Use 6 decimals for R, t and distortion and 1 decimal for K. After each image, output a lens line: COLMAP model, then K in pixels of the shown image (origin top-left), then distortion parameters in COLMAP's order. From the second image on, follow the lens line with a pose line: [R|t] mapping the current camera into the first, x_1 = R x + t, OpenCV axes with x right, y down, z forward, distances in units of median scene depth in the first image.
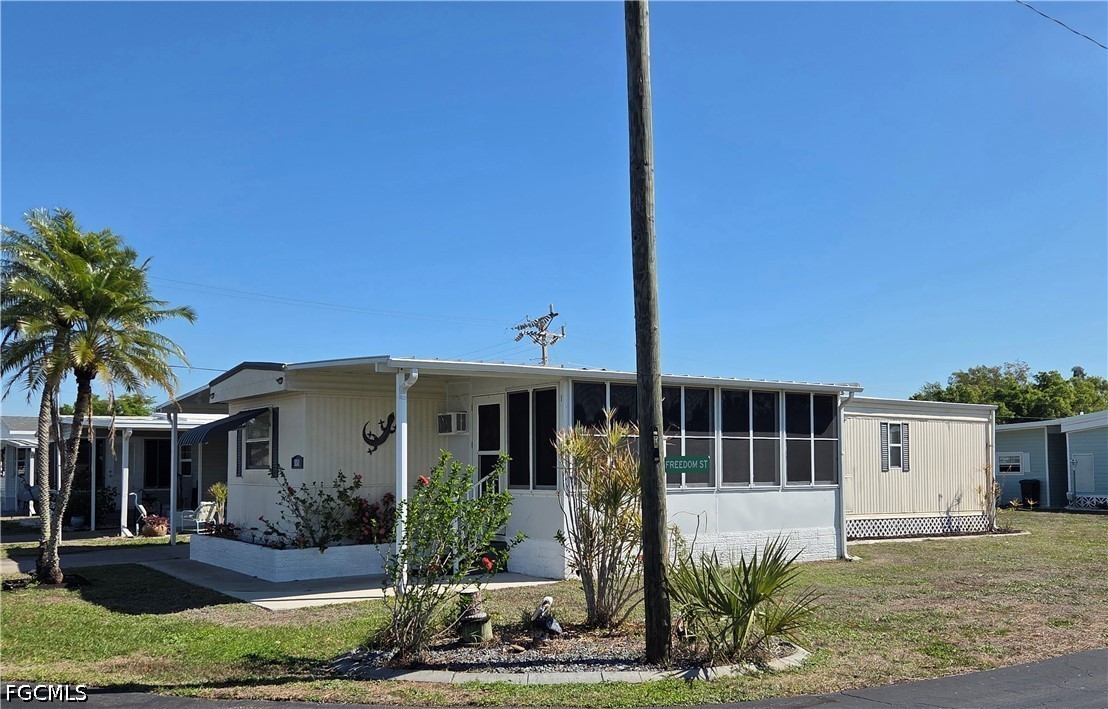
lens RADIAL K [[981.8, 0, 553.1], [0, 981.8, 357.1], [0, 0, 1]] dist [0.029260, -0.006466]
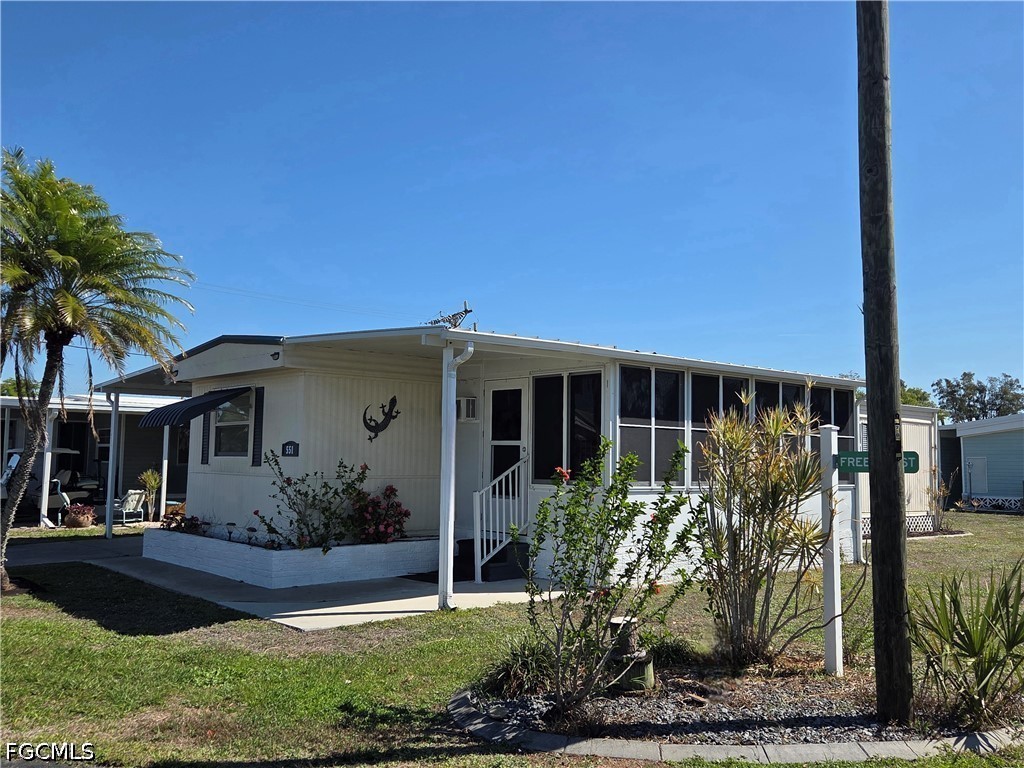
lens RADIAL K [[903.3, 0, 515.0], [0, 903.3, 329.1], [0, 0, 1]] dist [0.041621, -0.020153]
pose [[0.994652, 0.033180, 0.097812, -0.136913], [-0.030018, 0.998984, -0.033626, 0.019547], [-0.098828, 0.030510, 0.994637, 0.161026]]
